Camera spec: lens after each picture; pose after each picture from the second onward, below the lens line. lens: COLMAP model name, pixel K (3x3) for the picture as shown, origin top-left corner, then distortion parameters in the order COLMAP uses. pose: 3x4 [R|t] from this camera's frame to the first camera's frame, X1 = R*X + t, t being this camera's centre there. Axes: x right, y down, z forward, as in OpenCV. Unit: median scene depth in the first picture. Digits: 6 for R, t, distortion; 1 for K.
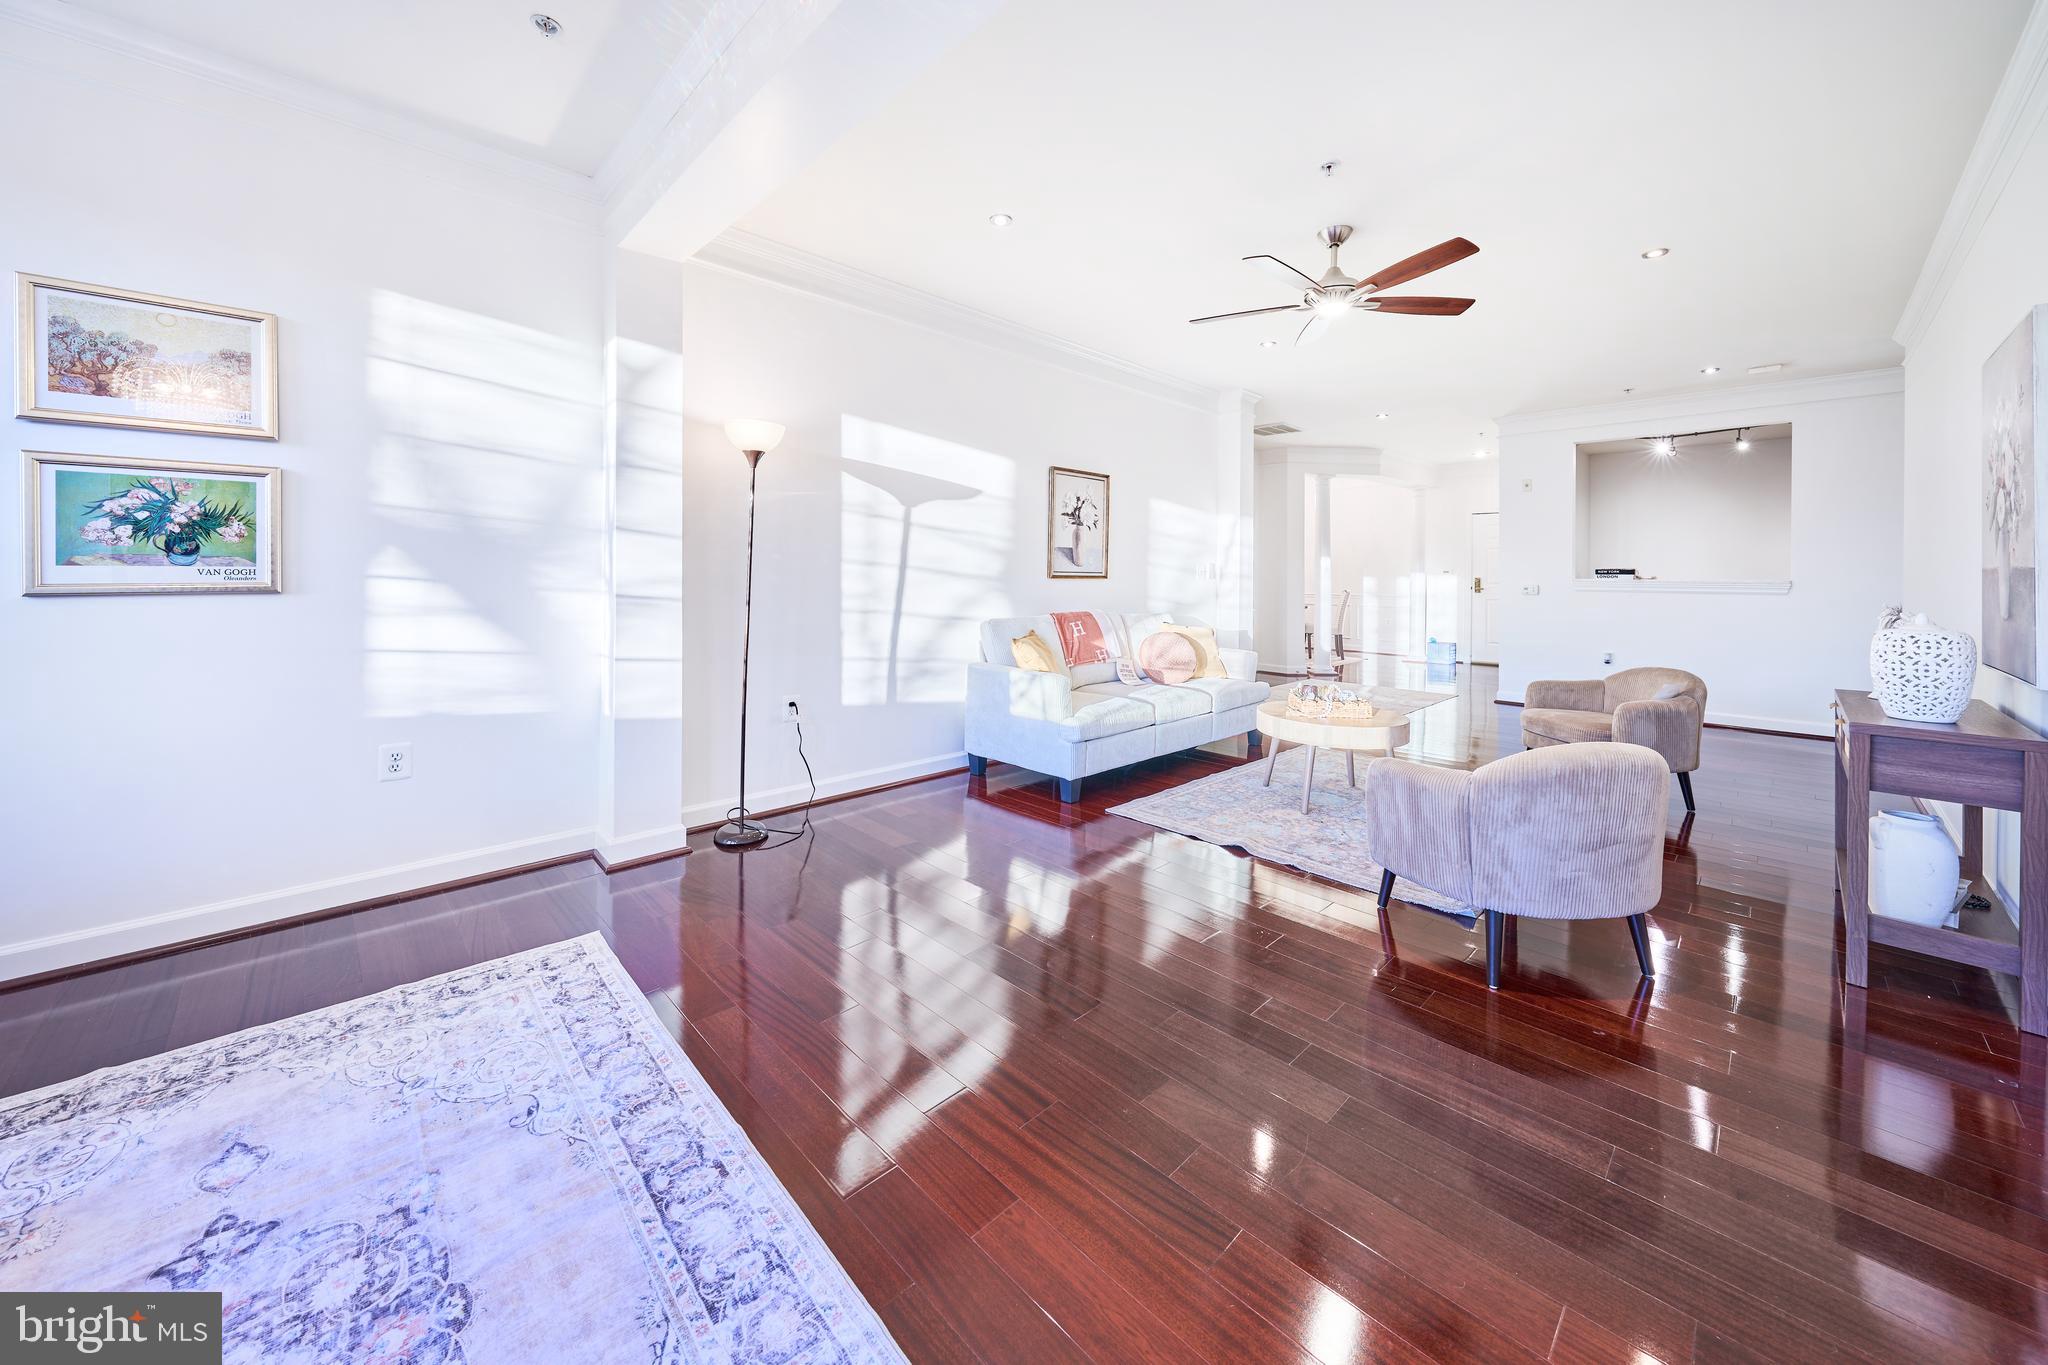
lens RADIAL K [[711.5, 0, 1042.3], [0, 711.5, 574.8], [0, 0, 1]] dist [-0.006534, 0.001049]
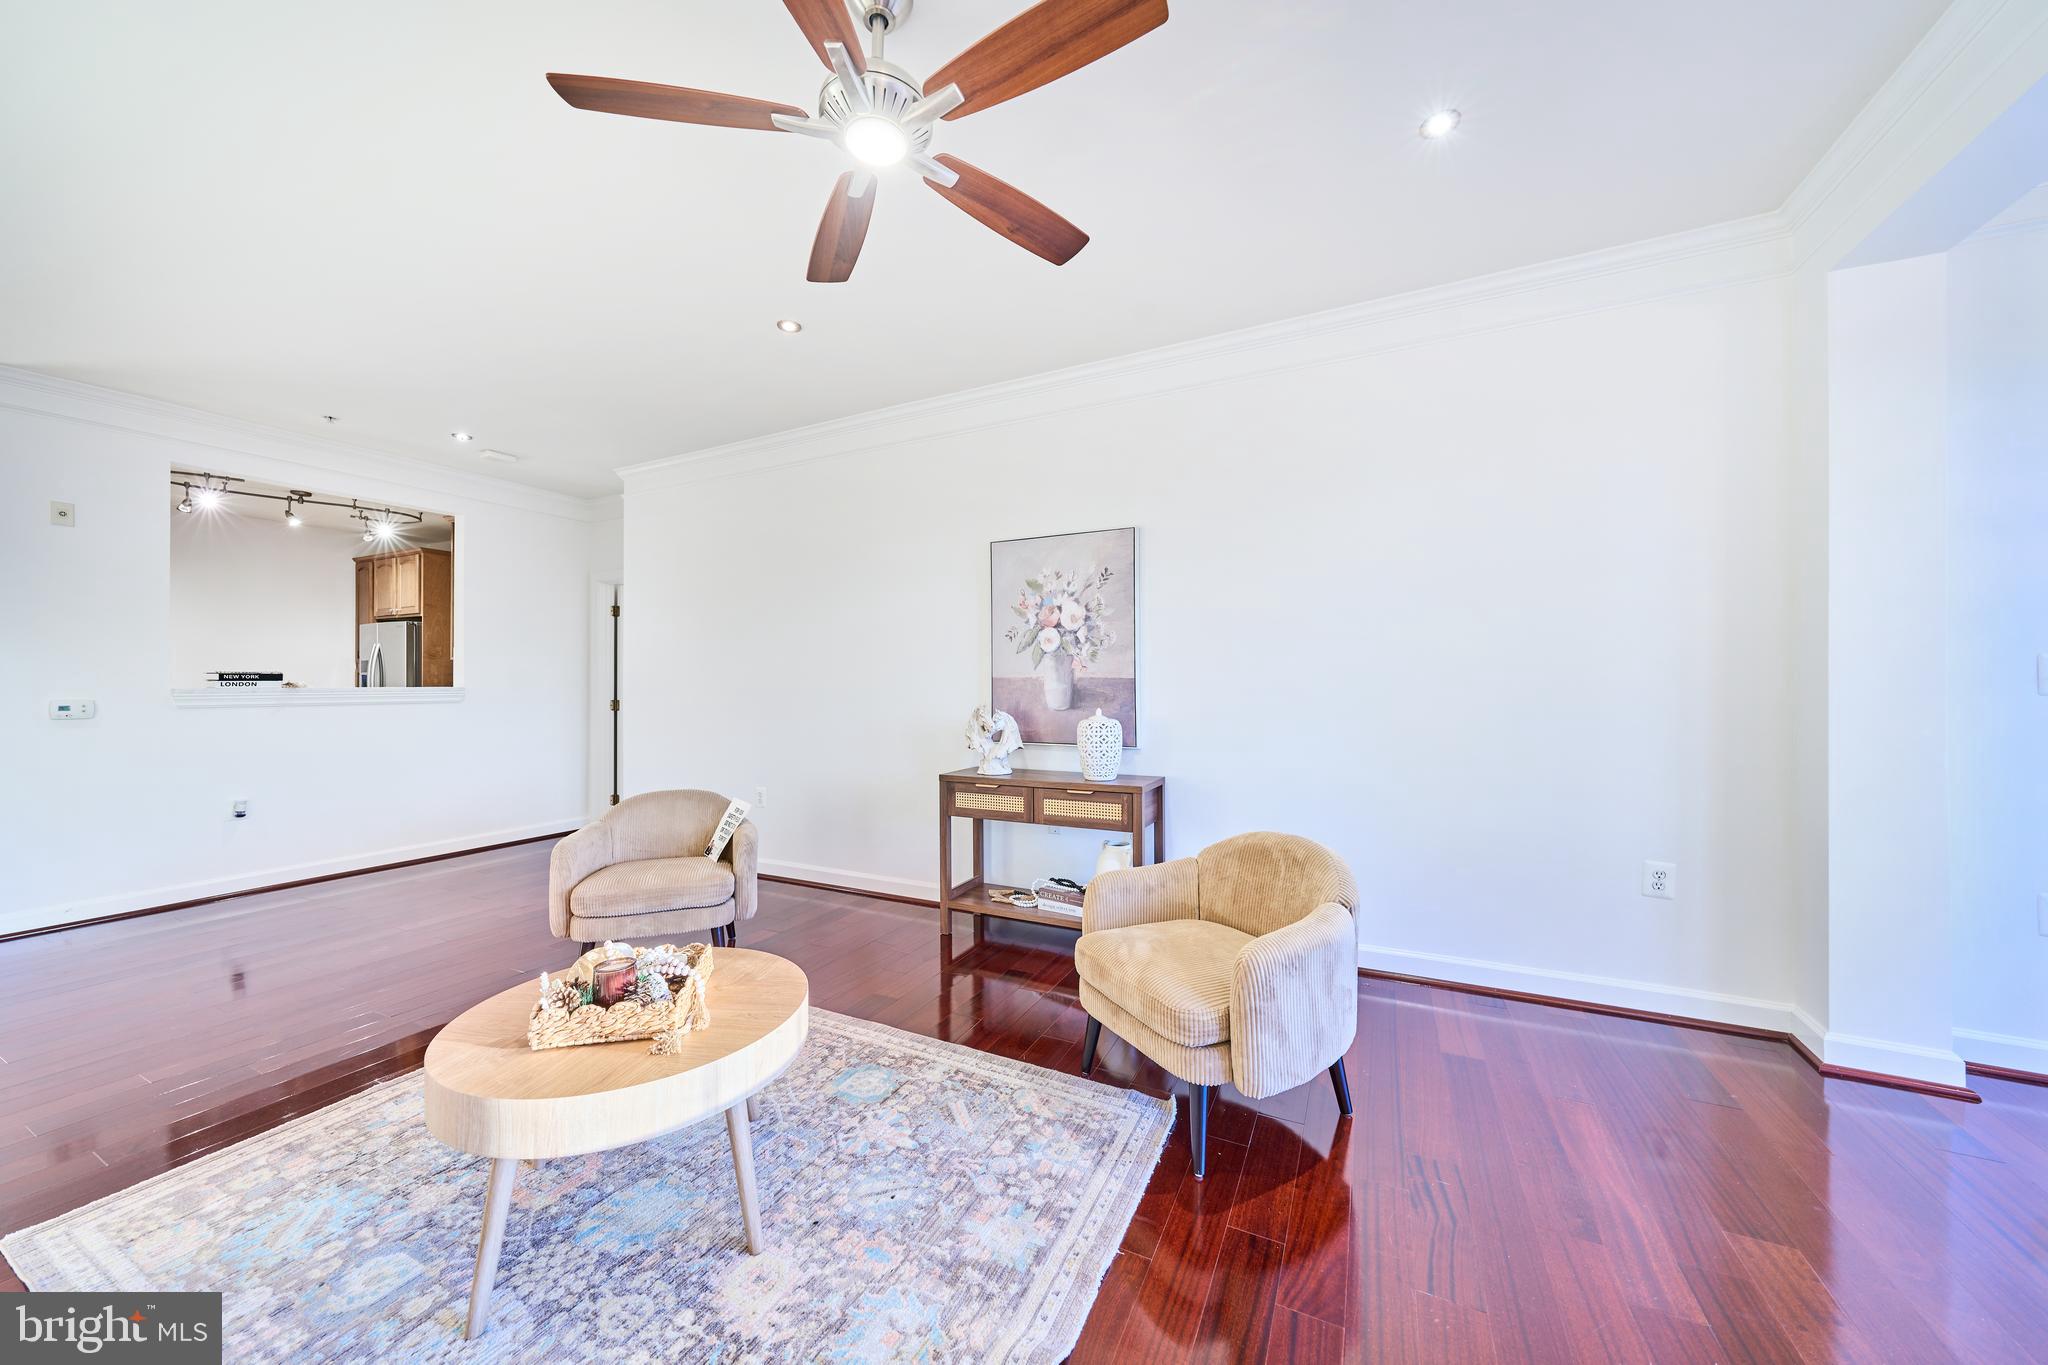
lens RADIAL K [[711.5, 0, 1019.4], [0, 711.5, 675.5], [0, 0, 1]] dist [-0.006534, 0.001049]
pose [[-0.330065, 0.003457, 0.943952, -0.086001], [0.001360, 0.999994, -0.003187, -0.003395], [-0.943957, 0.000232, -0.330067, 0.770054]]
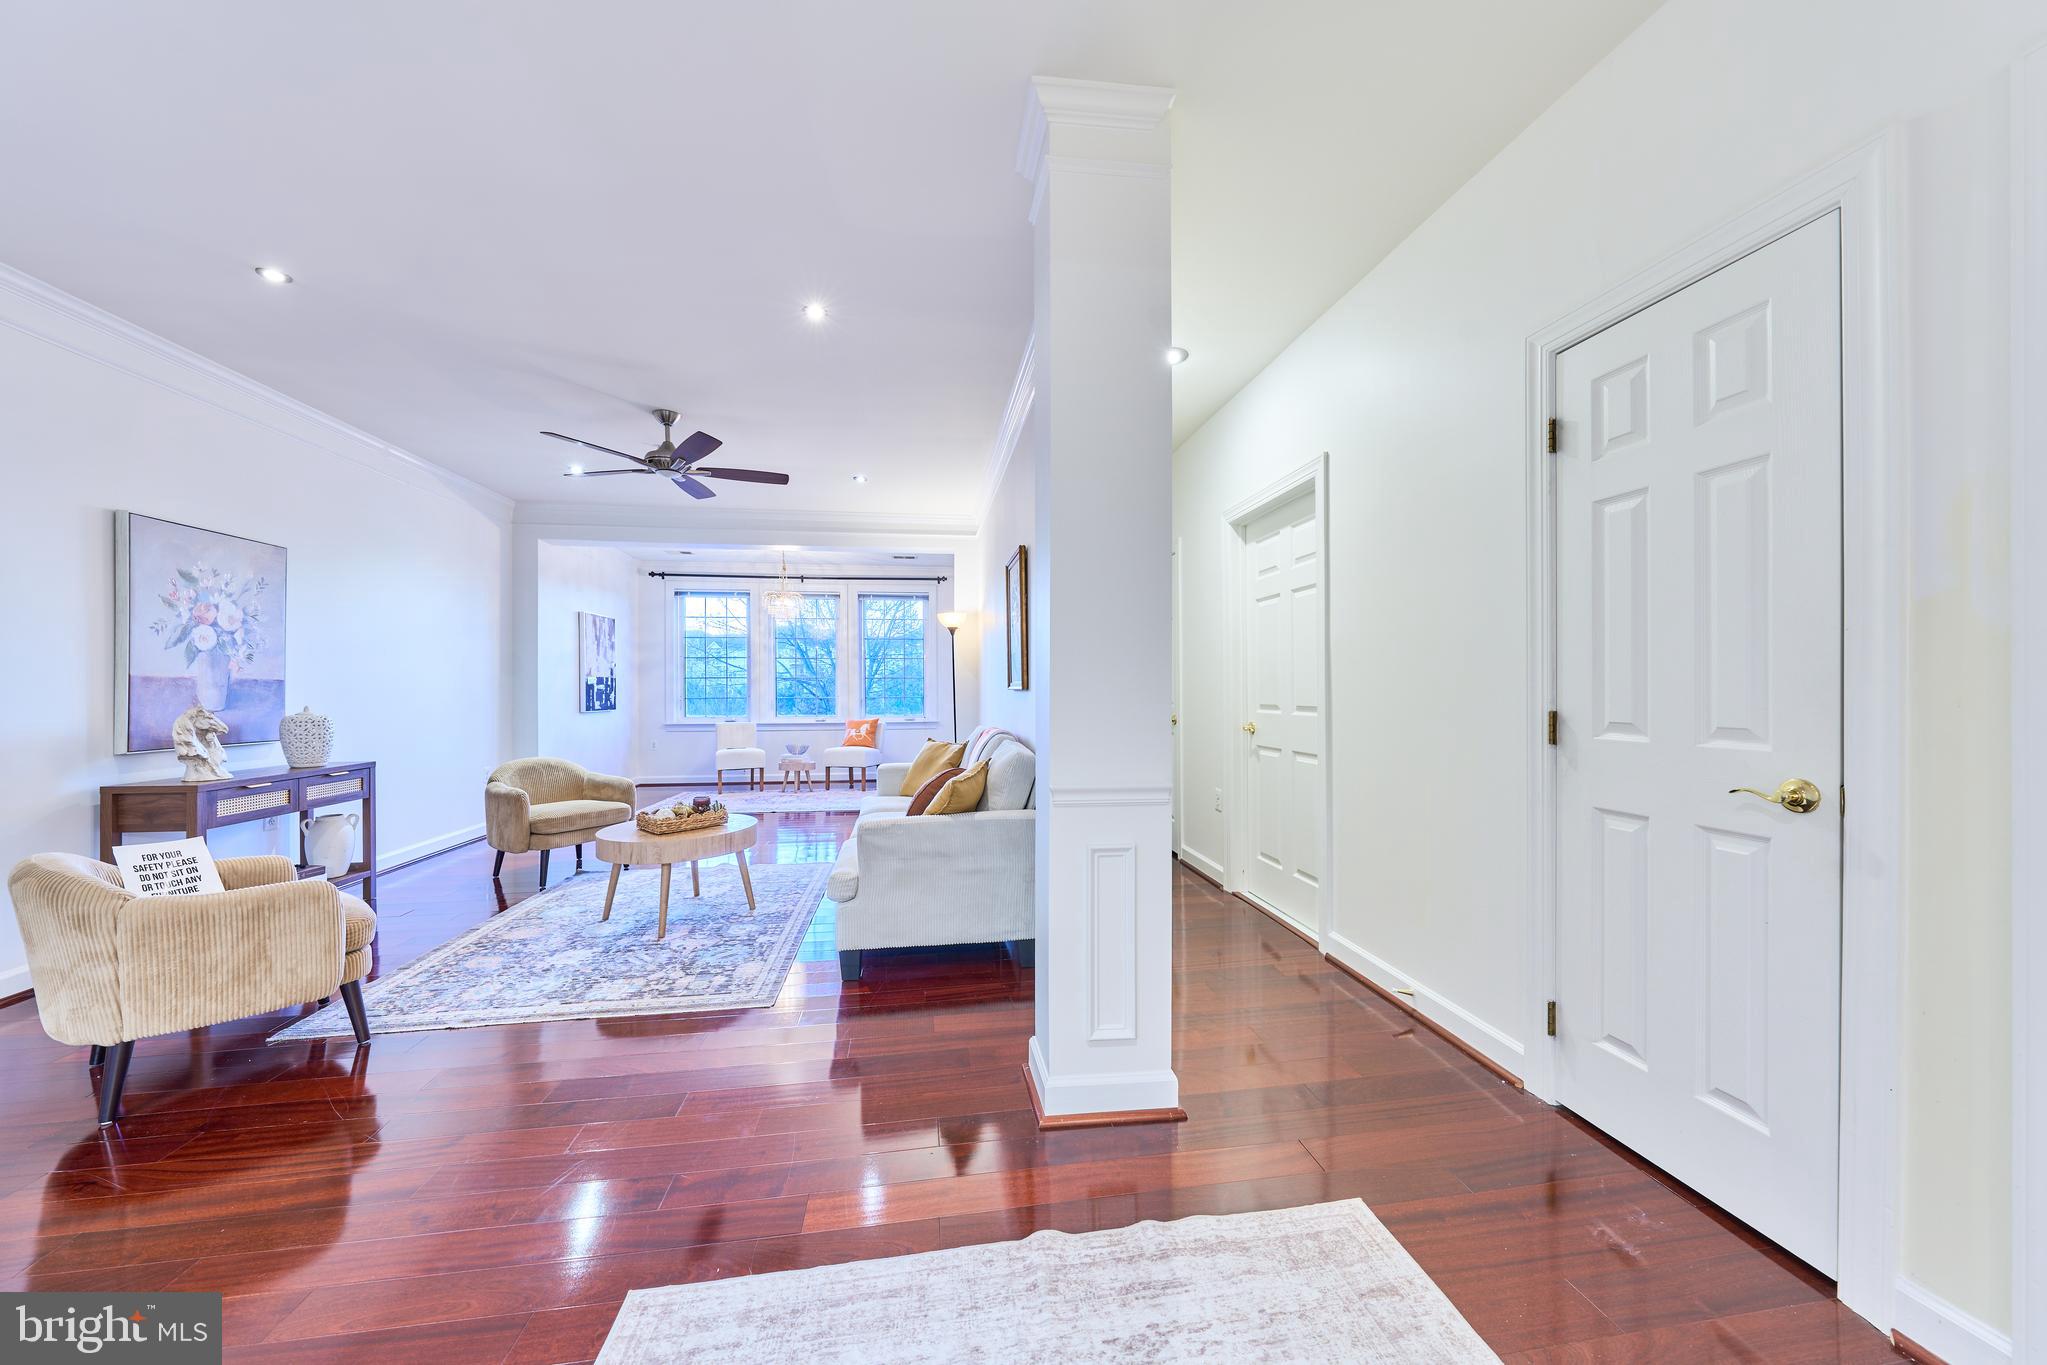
lens RADIAL K [[711.1, 0, 1019.3], [0, 711.1, 693.3], [0, 0, 1]] dist [-0.006534, 0.001049]
pose [[-0.580712, -0.009312, -0.814056, 0.778166], [-0.005862, 0.999956, -0.007257, 0.014527], [0.814088, 0.000558, -0.580741, 1.645333]]
